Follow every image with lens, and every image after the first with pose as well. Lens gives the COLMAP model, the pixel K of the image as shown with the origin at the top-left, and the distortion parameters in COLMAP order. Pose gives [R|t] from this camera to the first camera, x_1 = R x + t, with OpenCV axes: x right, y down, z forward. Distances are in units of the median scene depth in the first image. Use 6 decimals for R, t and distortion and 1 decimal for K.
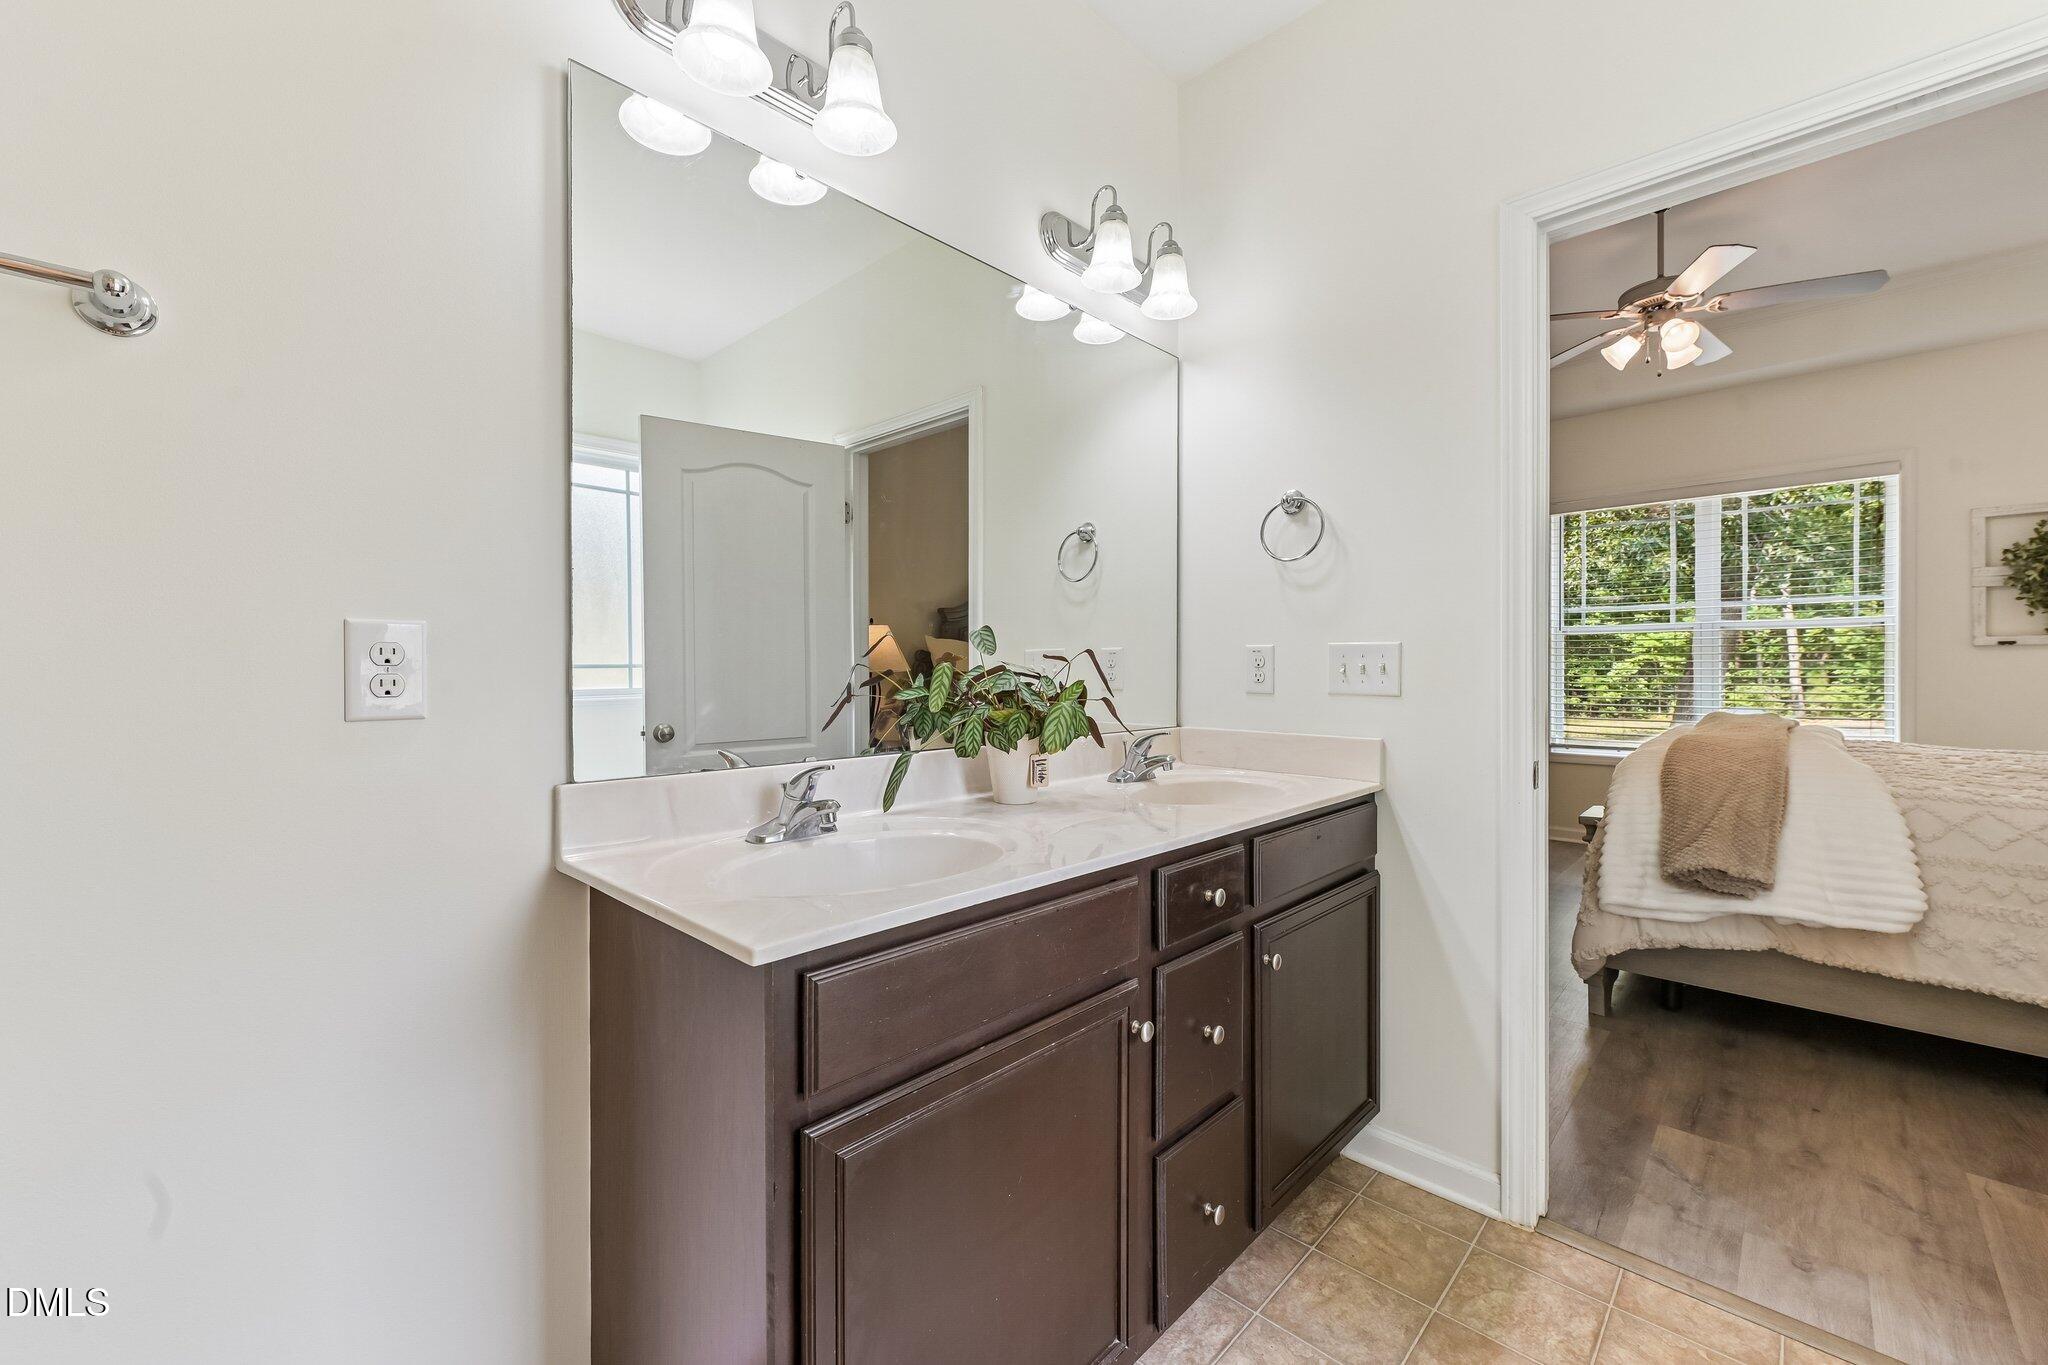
lens RADIAL K [[816.7, 0, 1028.7], [0, 816.7, 668.2], [0, 0, 1]] dist [-0.000603, -0.000556]
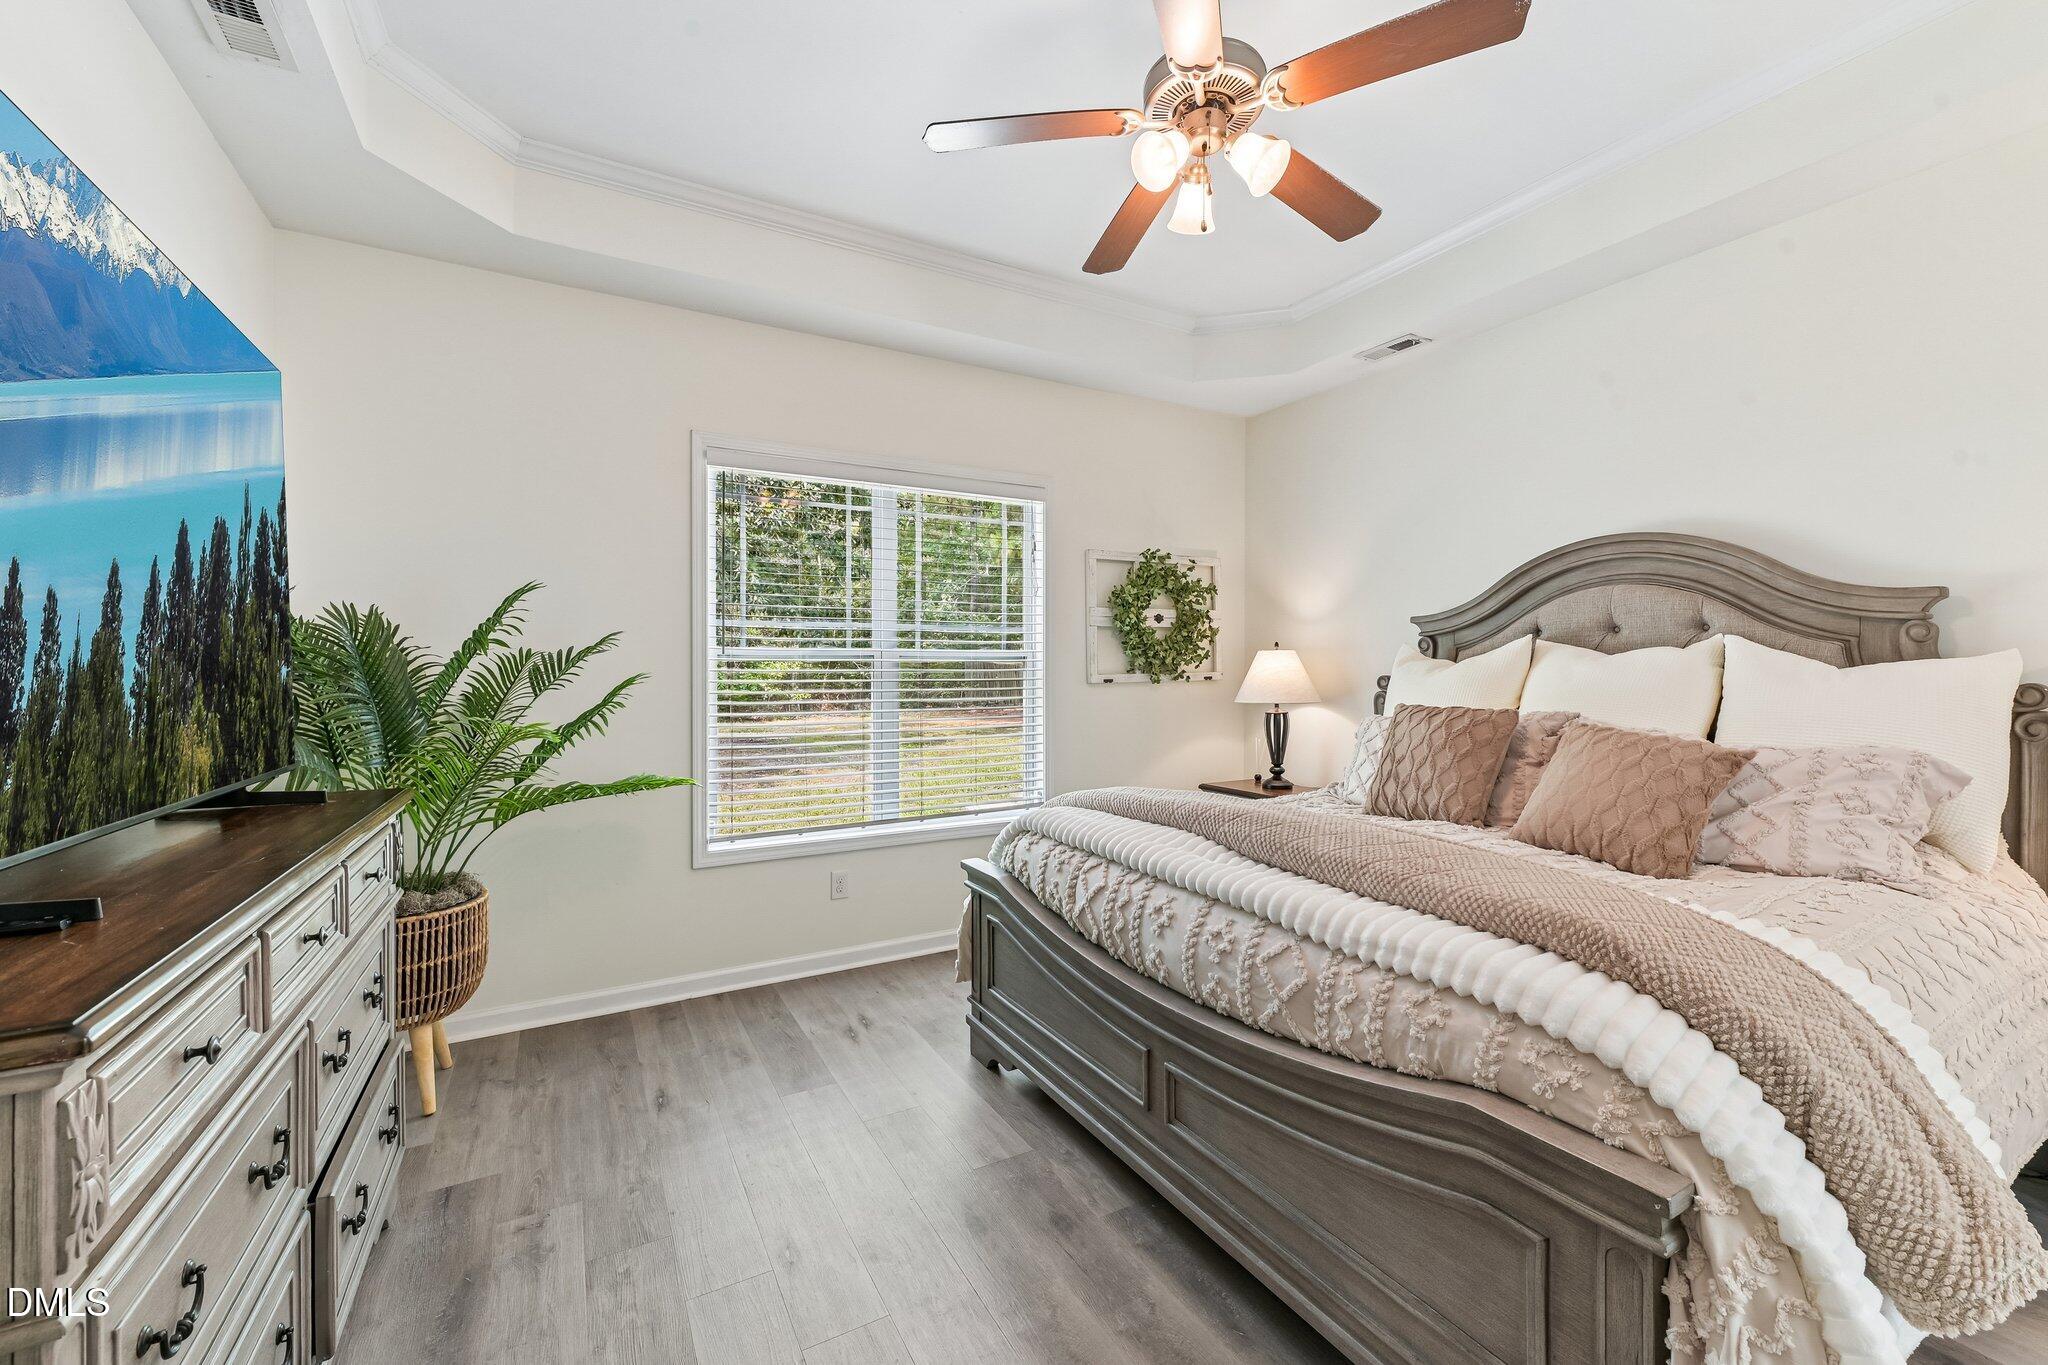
lens RADIAL K [[827.5, 0, 1024.5], [0, 827.5, 689.6], [0, 0, 1]] dist [0.002811, -0.002742]
pose [[0.307398, -0.019658, 0.951378, 0.136283], [0.002038, 0.999798, 0.020000, -0.037036], [-0.951579, -0.004209, 0.307376, 0.691412]]
